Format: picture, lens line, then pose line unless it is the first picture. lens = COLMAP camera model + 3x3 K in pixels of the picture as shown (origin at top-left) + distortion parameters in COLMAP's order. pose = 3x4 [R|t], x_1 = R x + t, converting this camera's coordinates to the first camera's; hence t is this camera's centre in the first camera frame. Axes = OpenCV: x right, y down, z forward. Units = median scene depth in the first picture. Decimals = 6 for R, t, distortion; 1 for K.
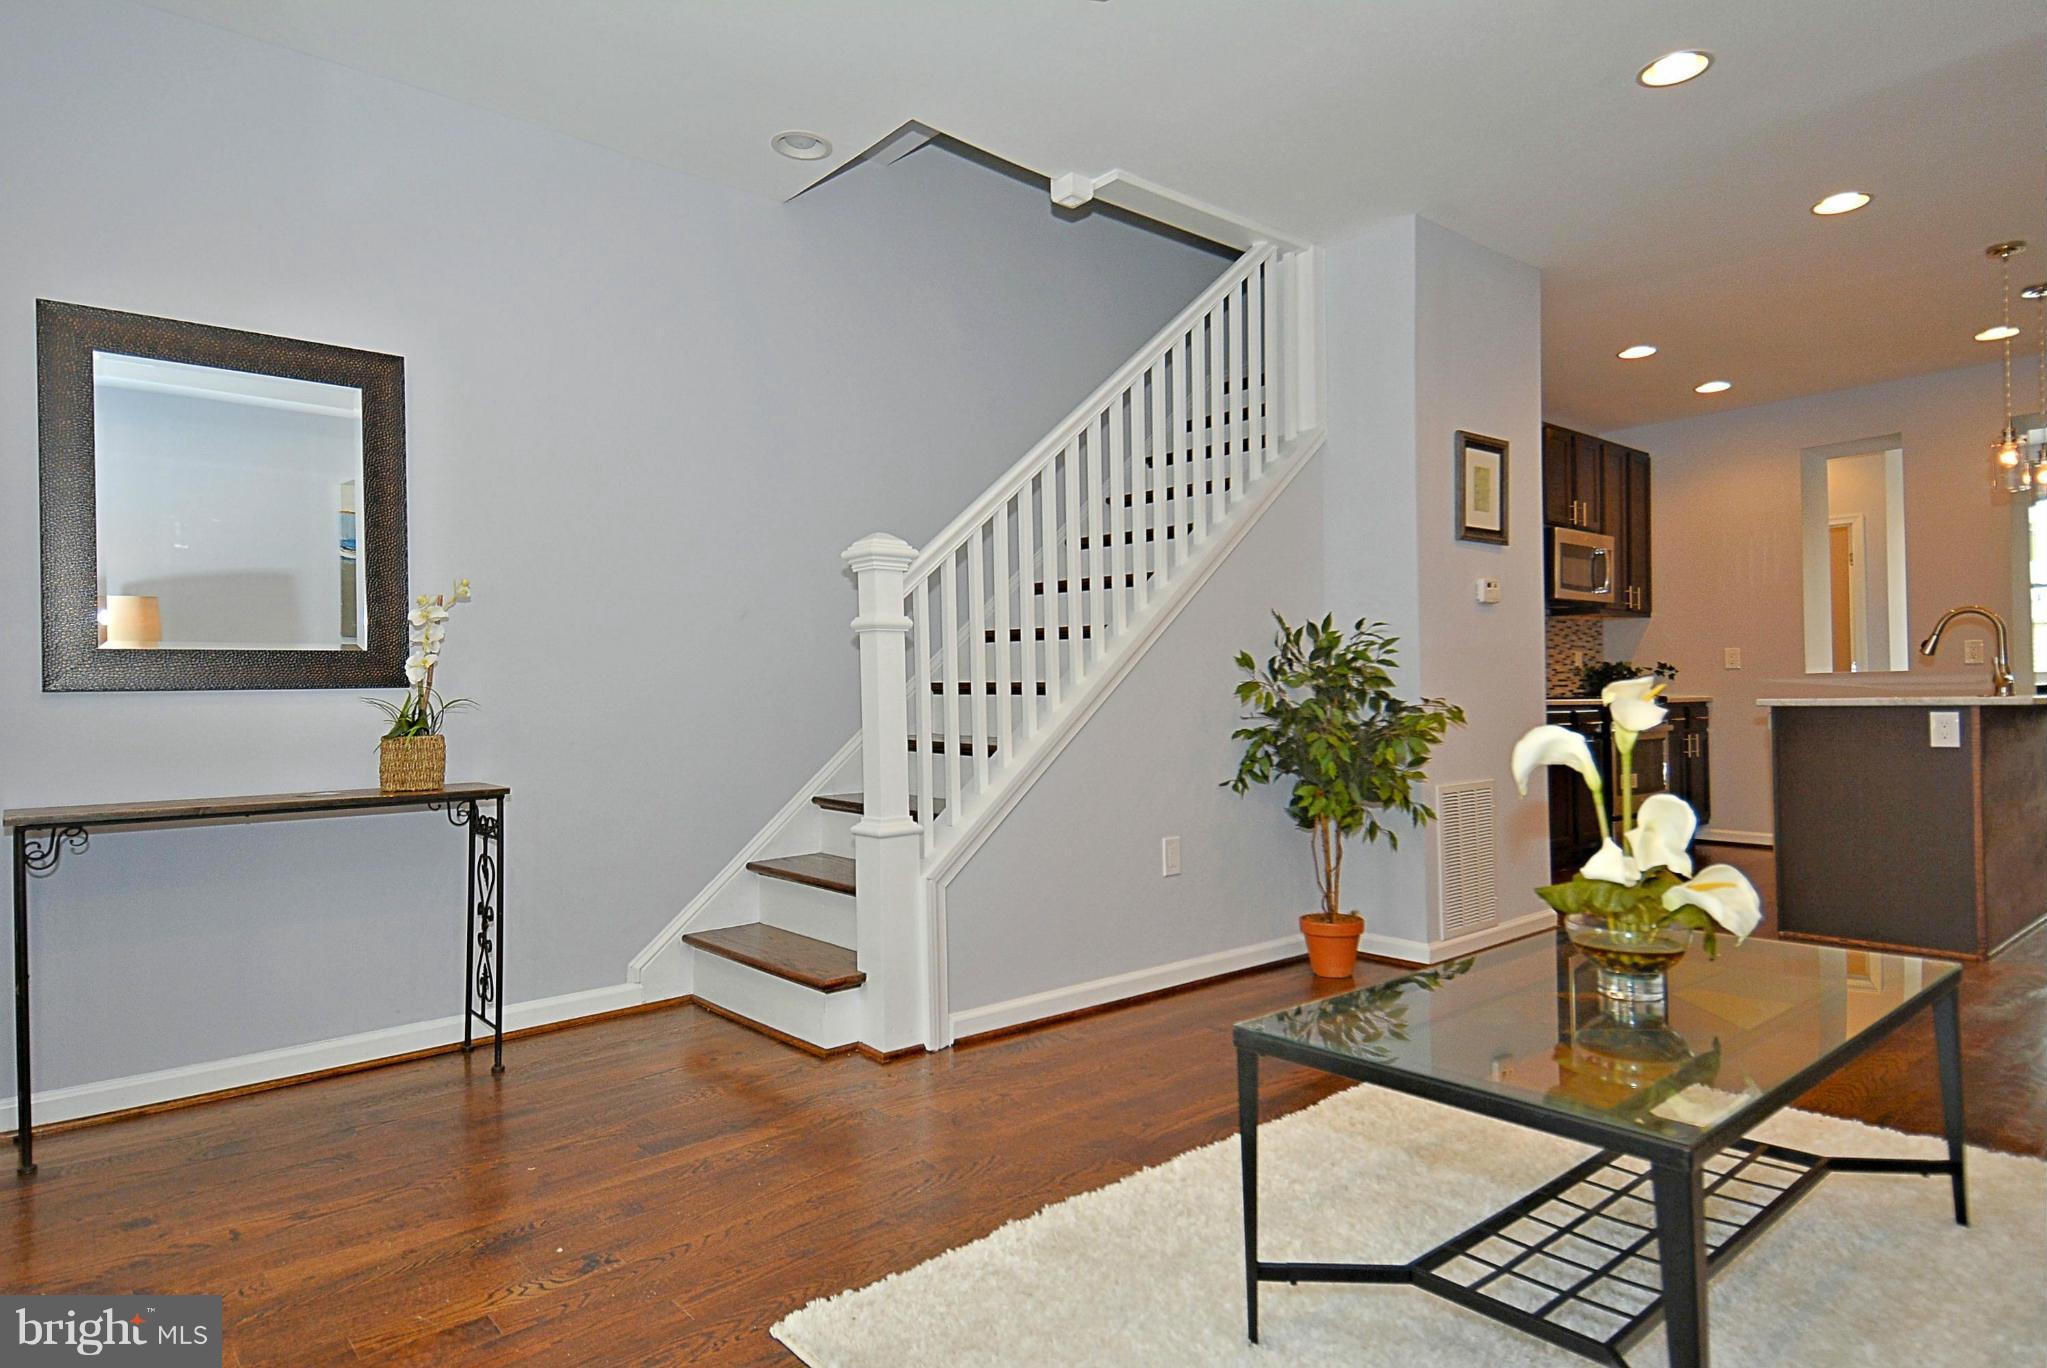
lens RADIAL K [[1175.5, 0, 1023.5], [0, 1175.5, 684.0], [0, 0, 1]] dist [0.071895, -0.040643]
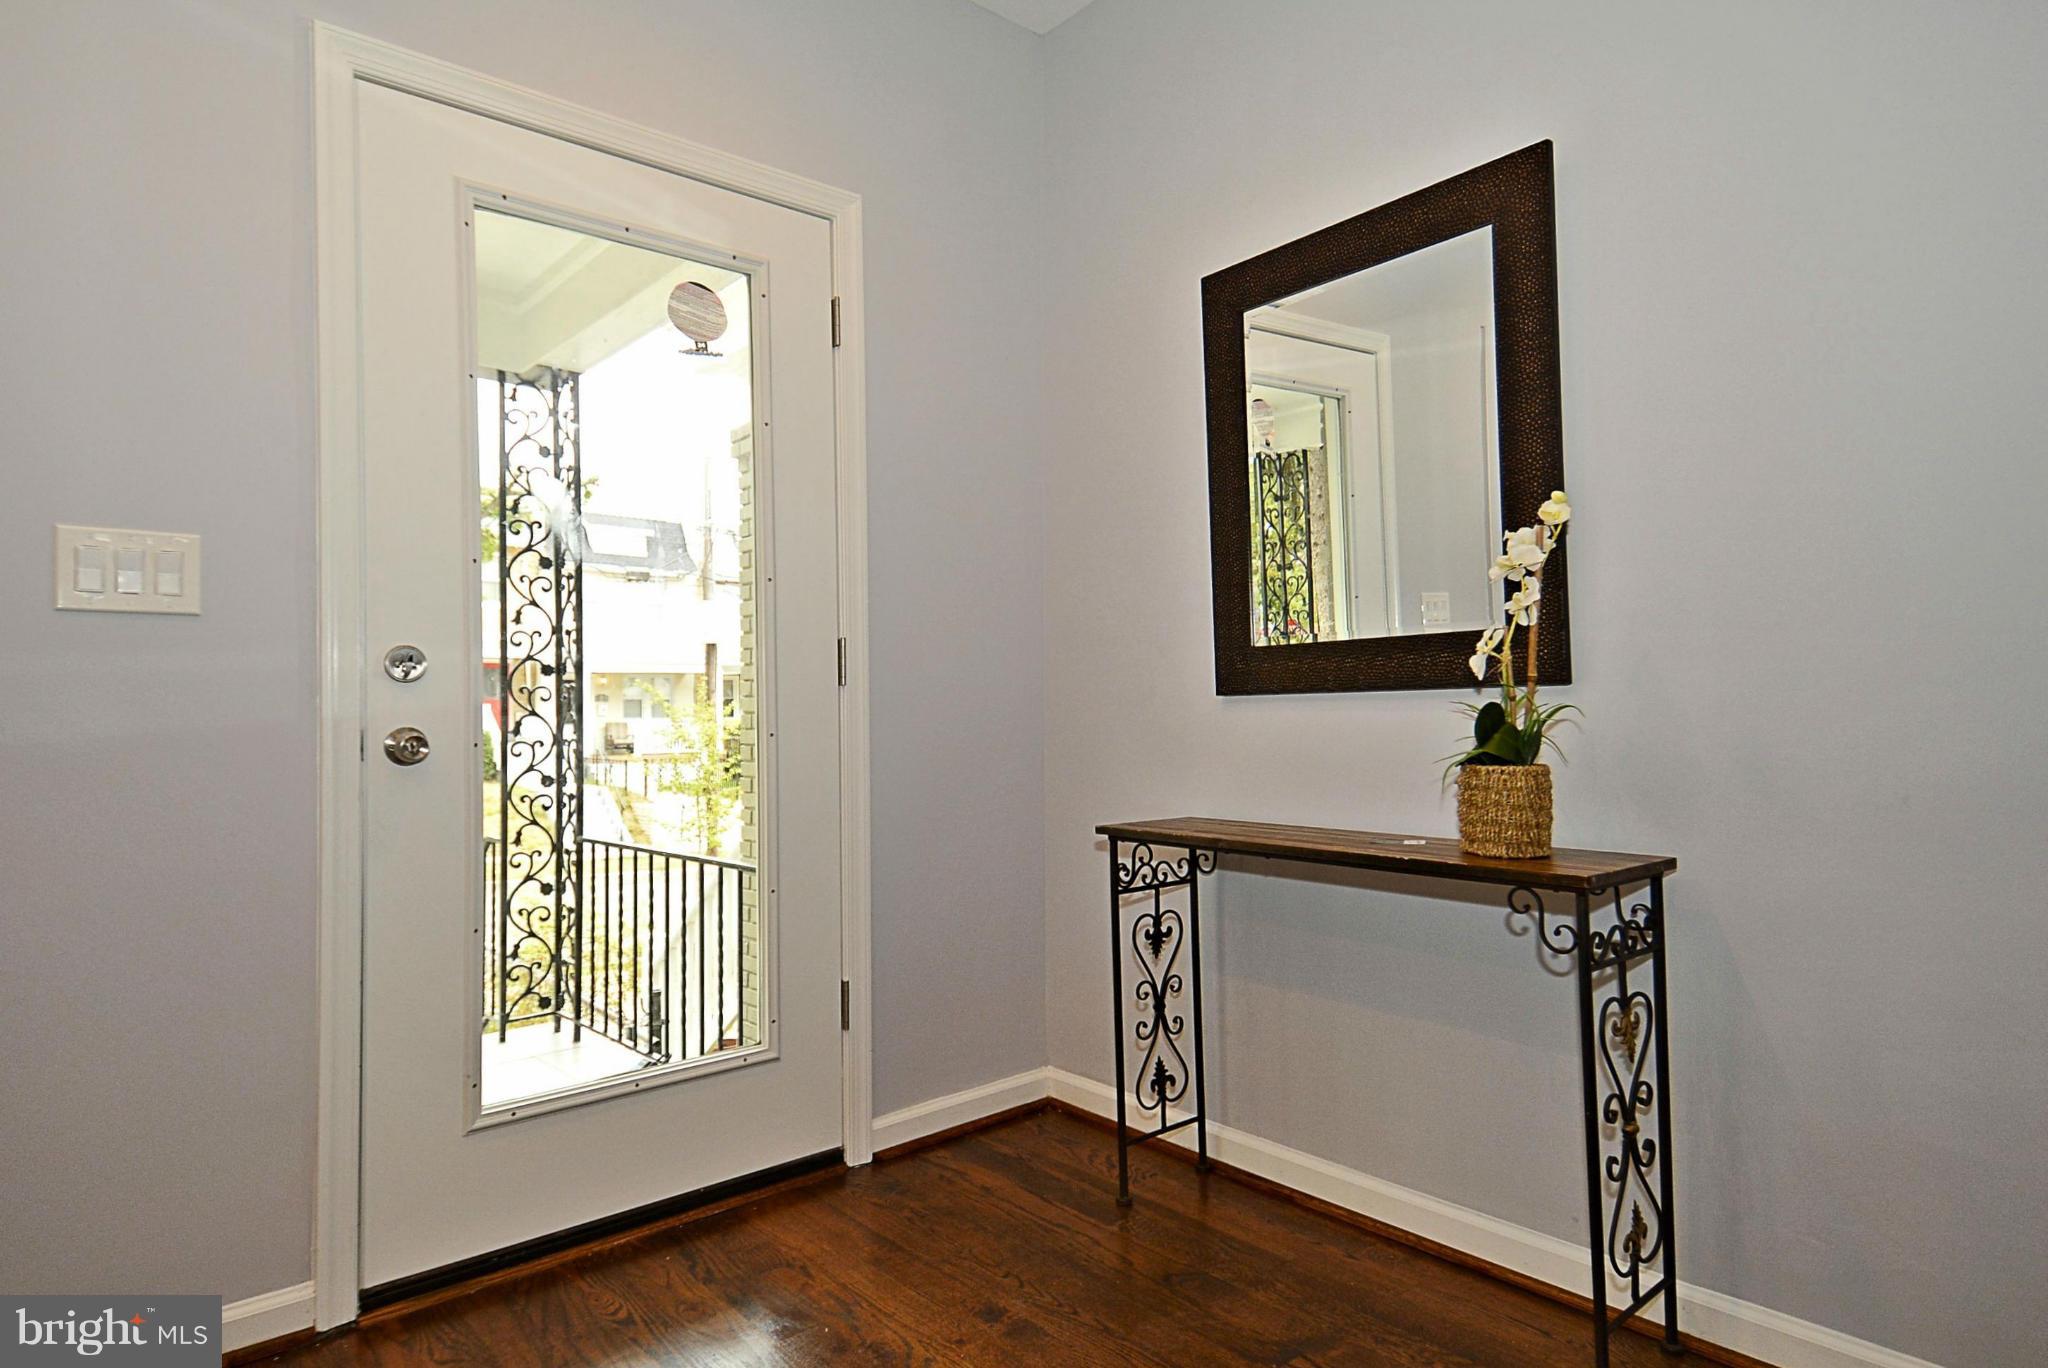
lens RADIAL K [[1176.1, 0, 1024.0], [0, 1176.1, 684.0], [0, 0, 1]] dist [0.071895, -0.040643]
pose [[0.001170, -0.005570, -0.999984, 0.097904], [0.028609, 0.999575, -0.005534, -0.001598], [0.999590, -0.028602, 0.001329, 0.785962]]
